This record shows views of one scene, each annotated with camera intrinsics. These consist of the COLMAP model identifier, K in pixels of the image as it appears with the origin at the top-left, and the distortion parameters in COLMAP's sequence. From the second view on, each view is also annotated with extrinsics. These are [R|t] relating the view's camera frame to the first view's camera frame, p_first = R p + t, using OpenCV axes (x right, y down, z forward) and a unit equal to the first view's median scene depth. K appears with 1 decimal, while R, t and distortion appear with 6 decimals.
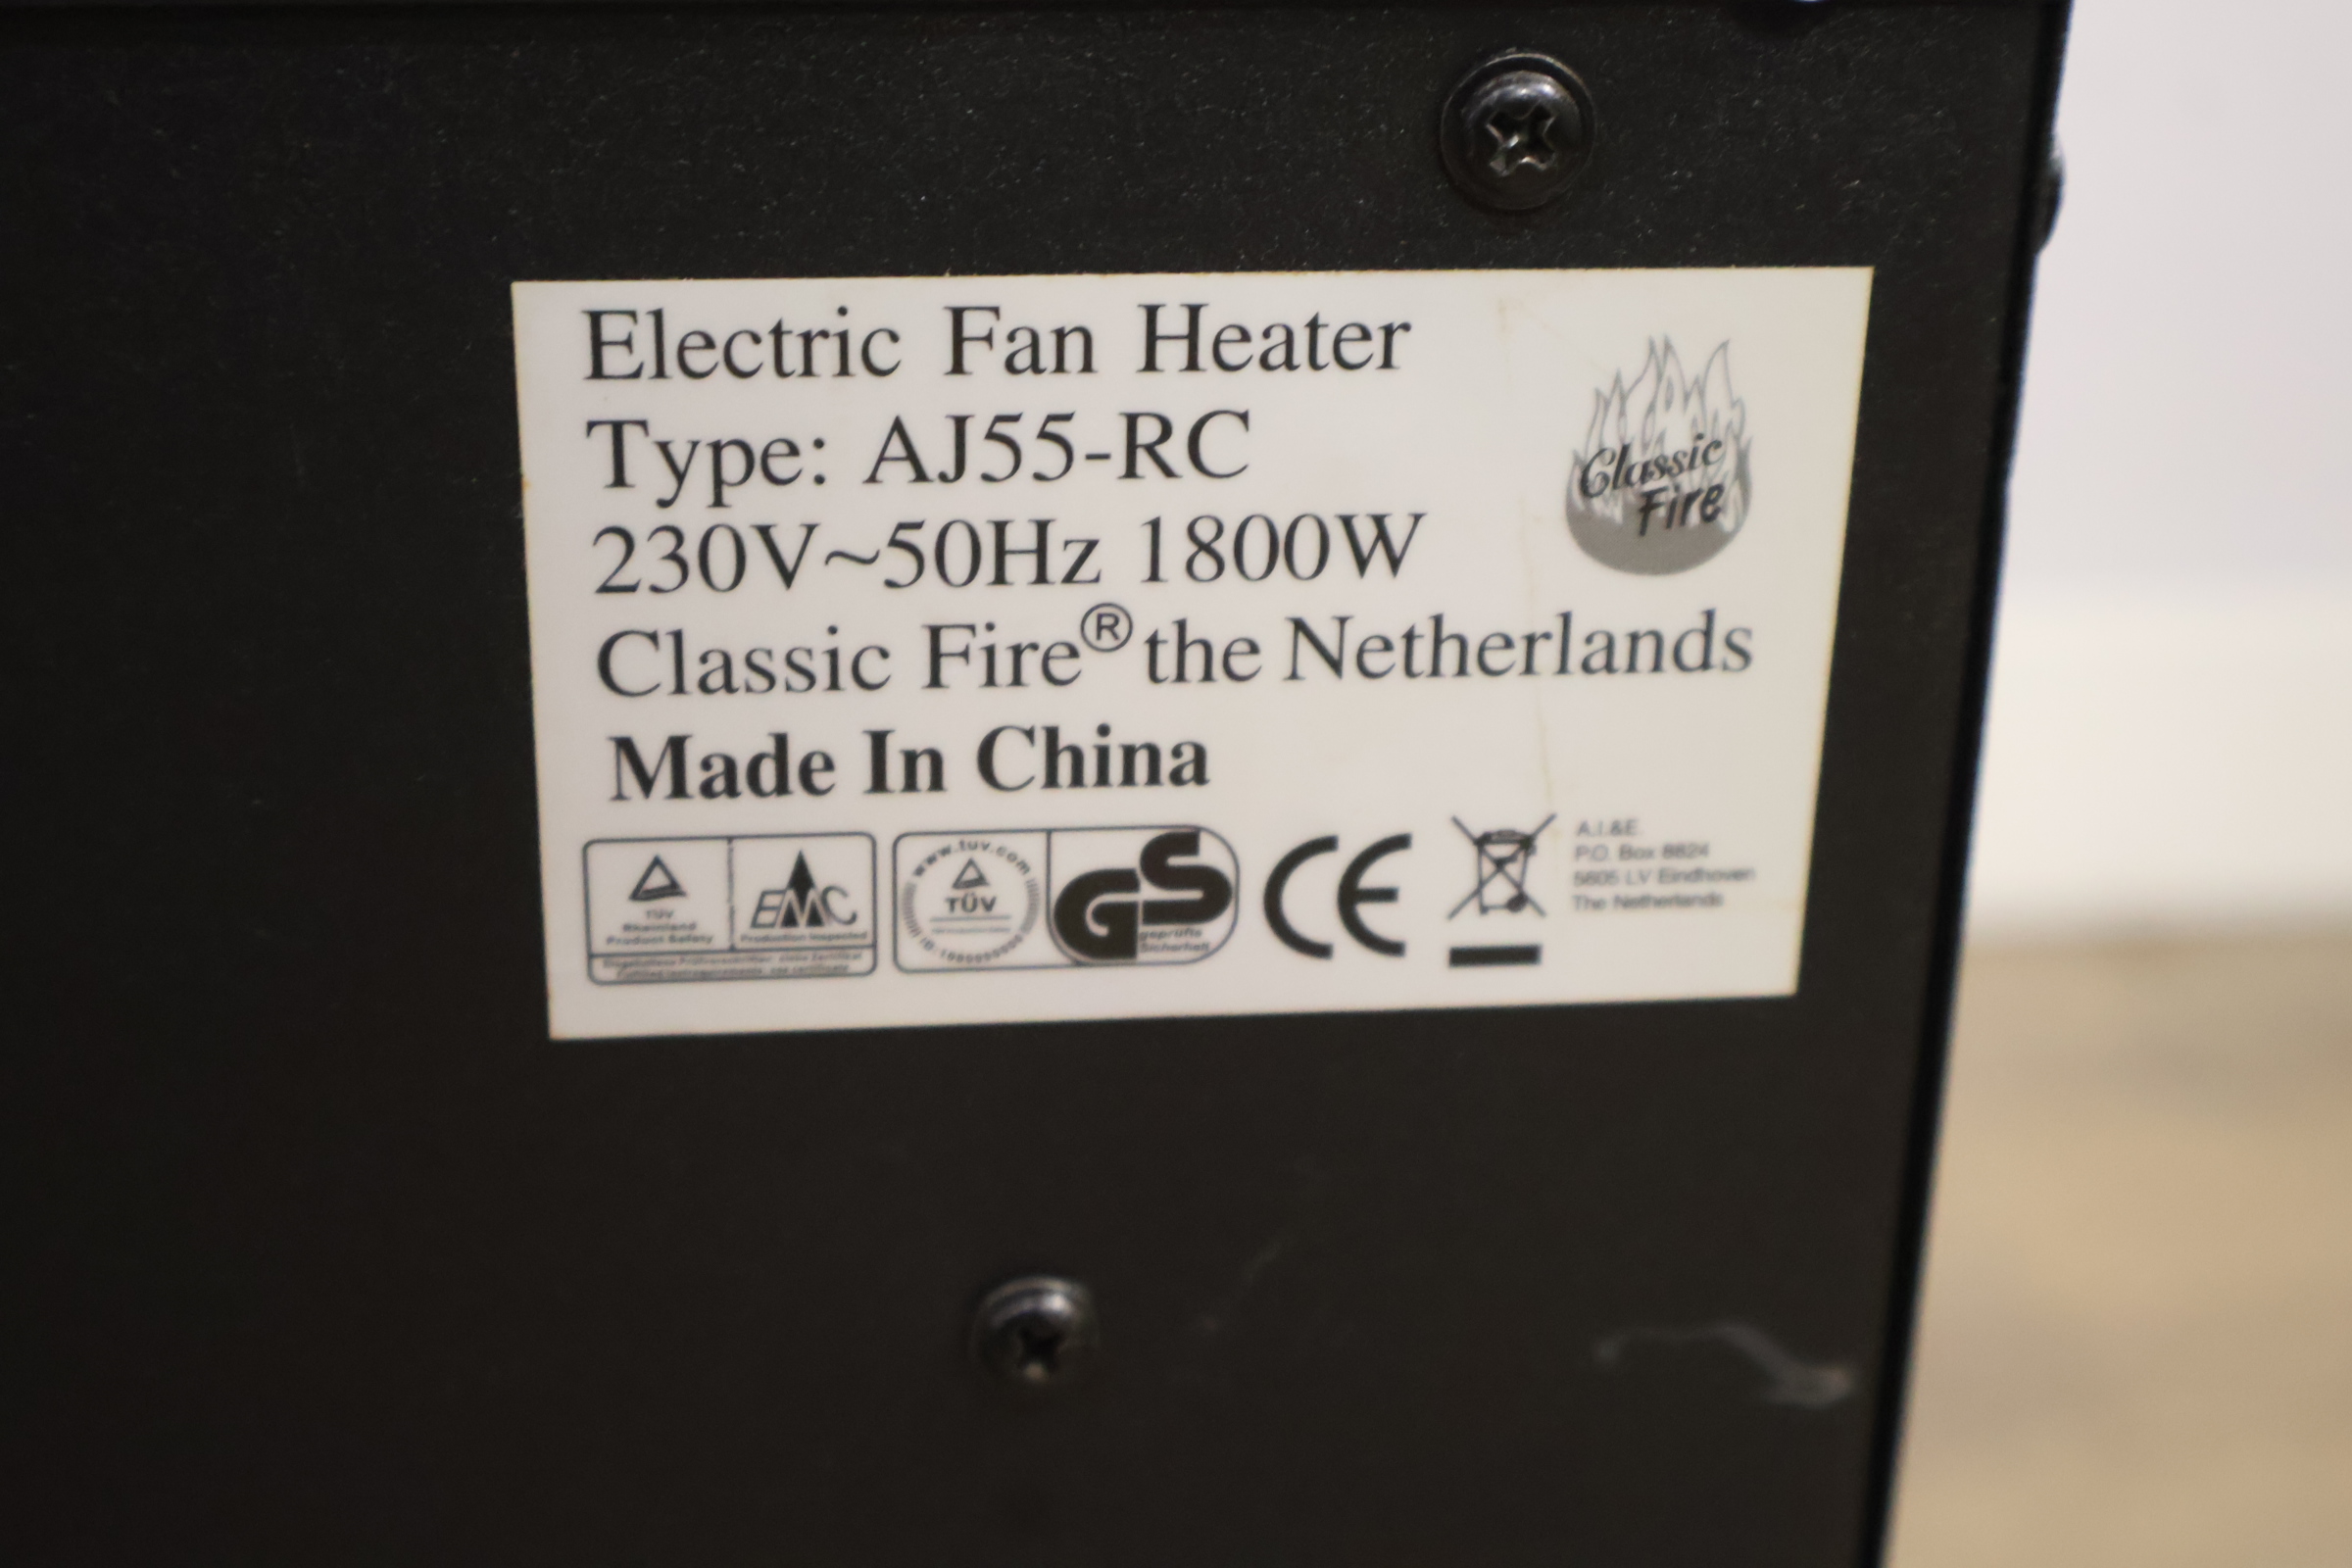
lens RADIAL K [[3497.4, 0, 1173.8], [0, 3497.4, 784.6], [0, 0, 1]] dist [0.019692, 0.000000]
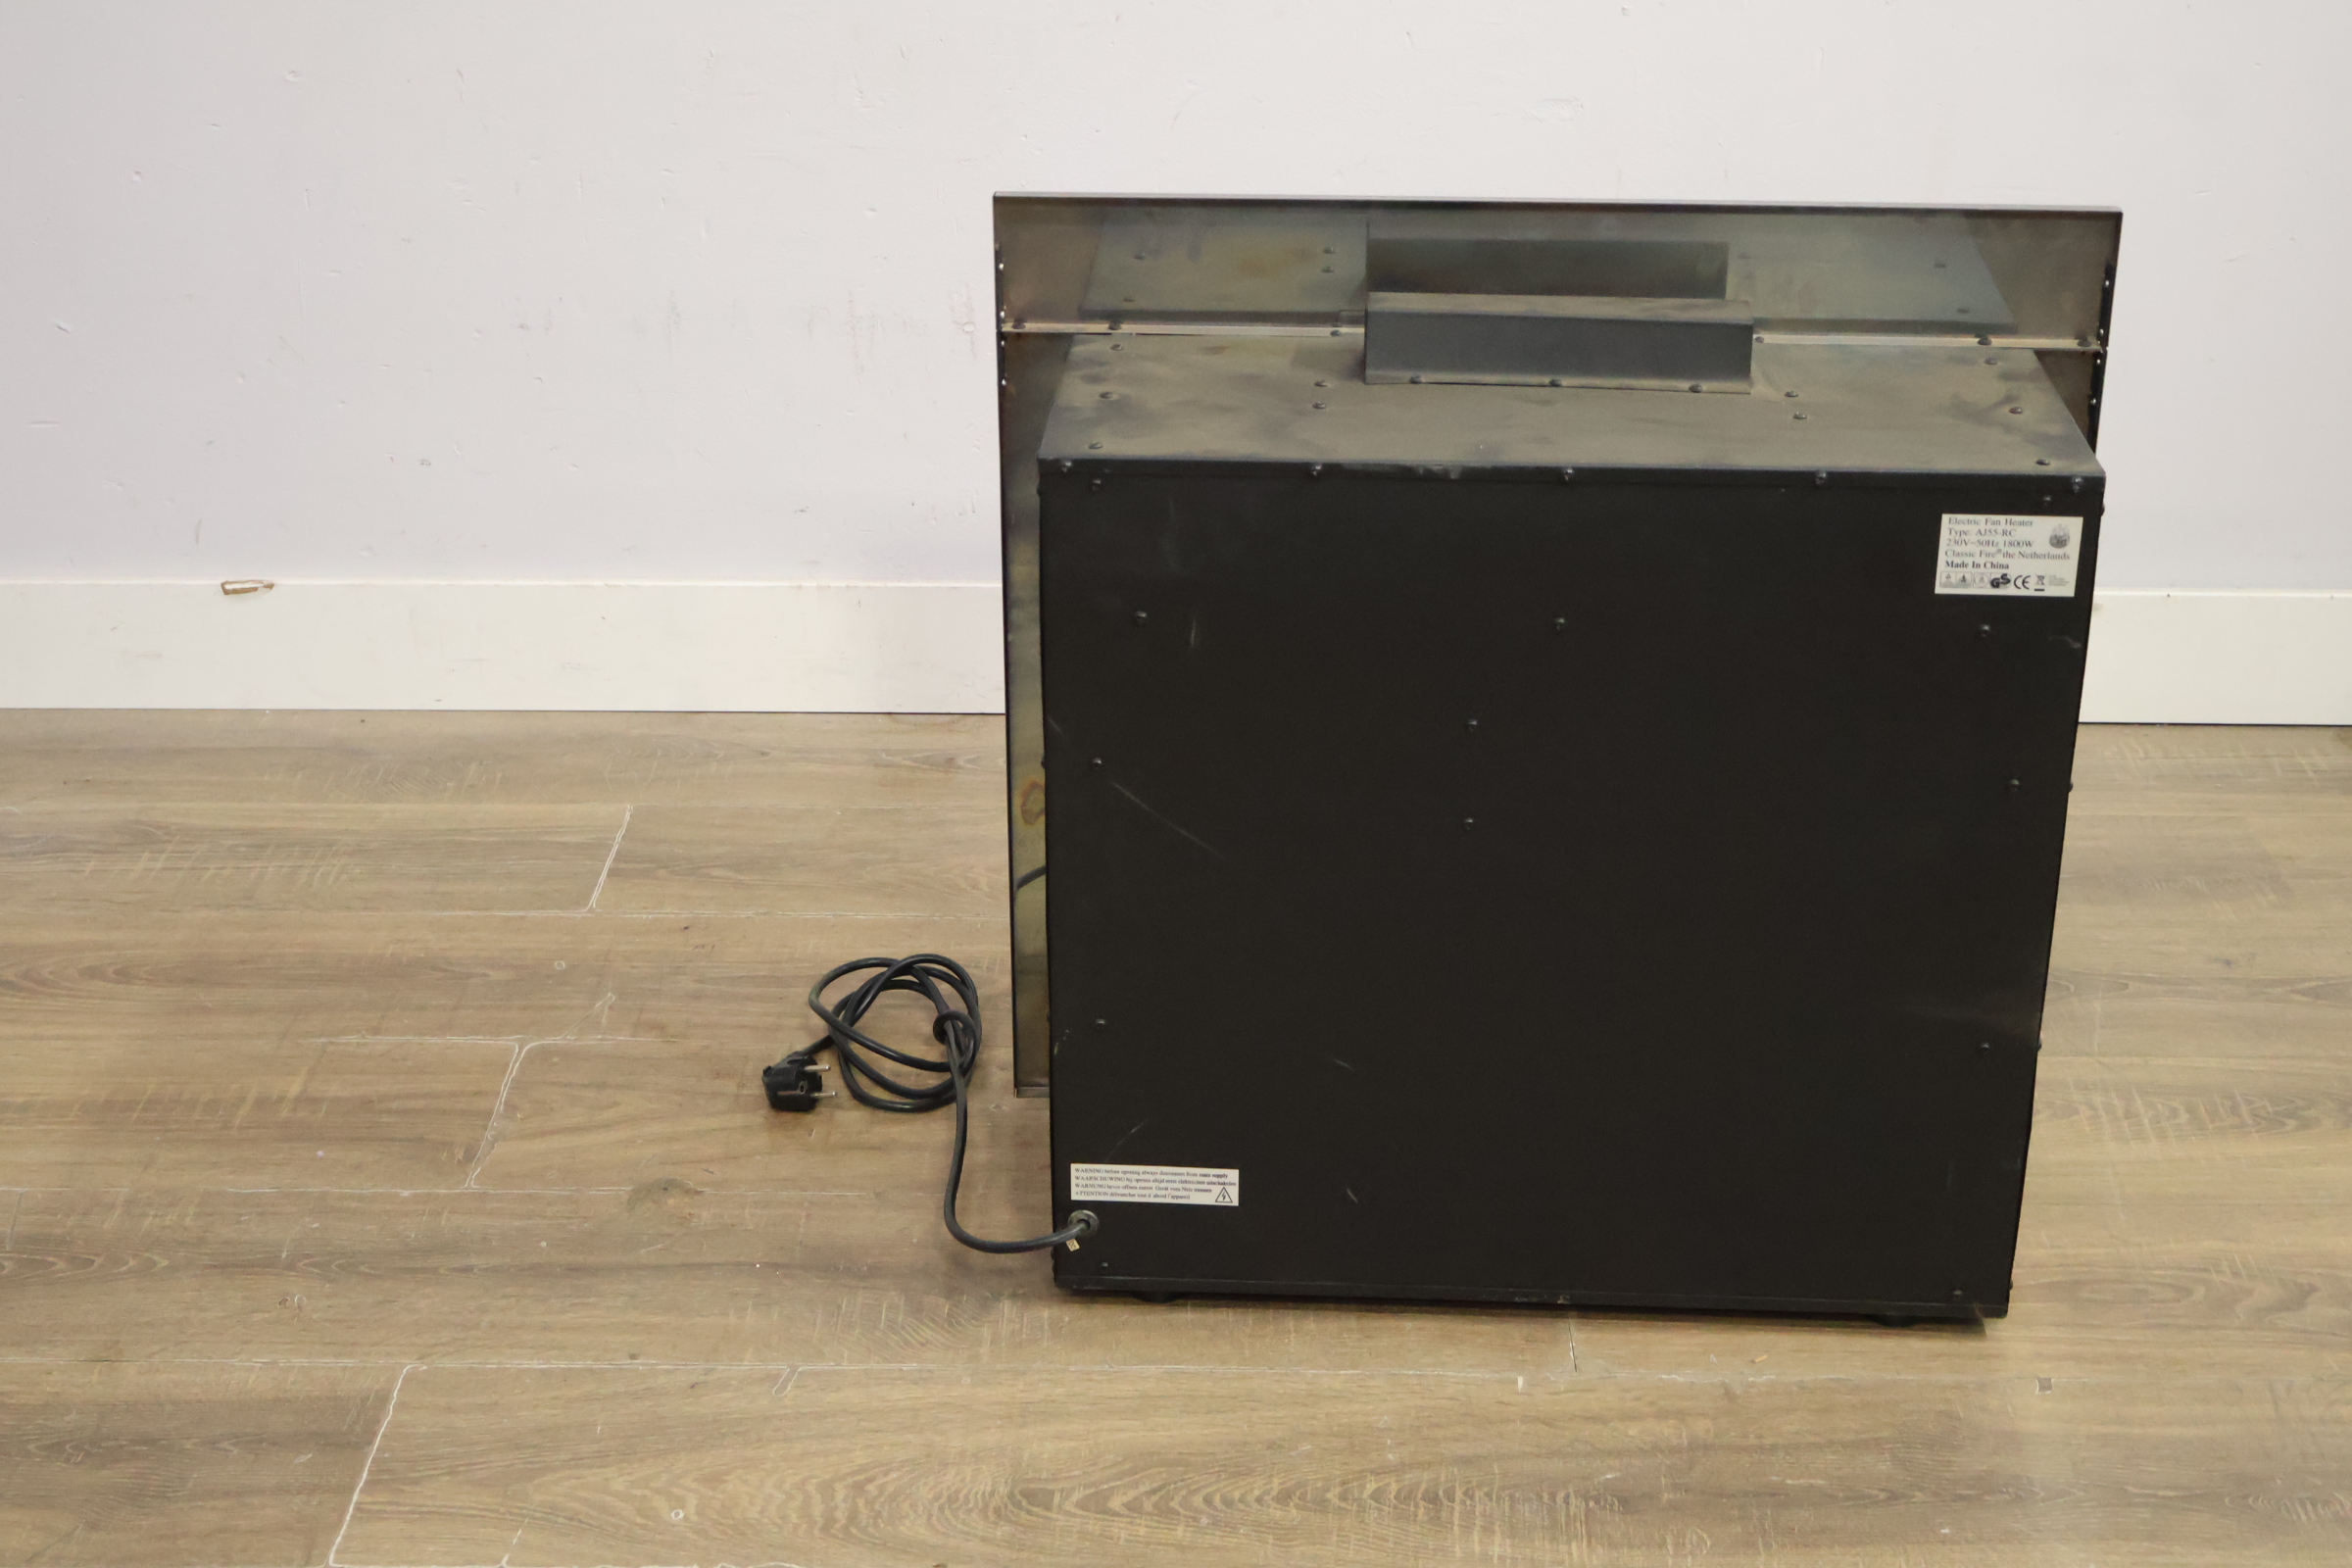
lens RADIAL K [[3497.4, 0, 1152.5], [0, 3497.4, 795.4], [0, 0, 1]] dist [0.019692, 0.000000]
pose [[0.982195, 0.054295, -0.179845, -0.529054], [-0.056467, 0.998380, -0.006978, 0.810341], [0.179174, 0.017009, 0.983670, -8.735482]]
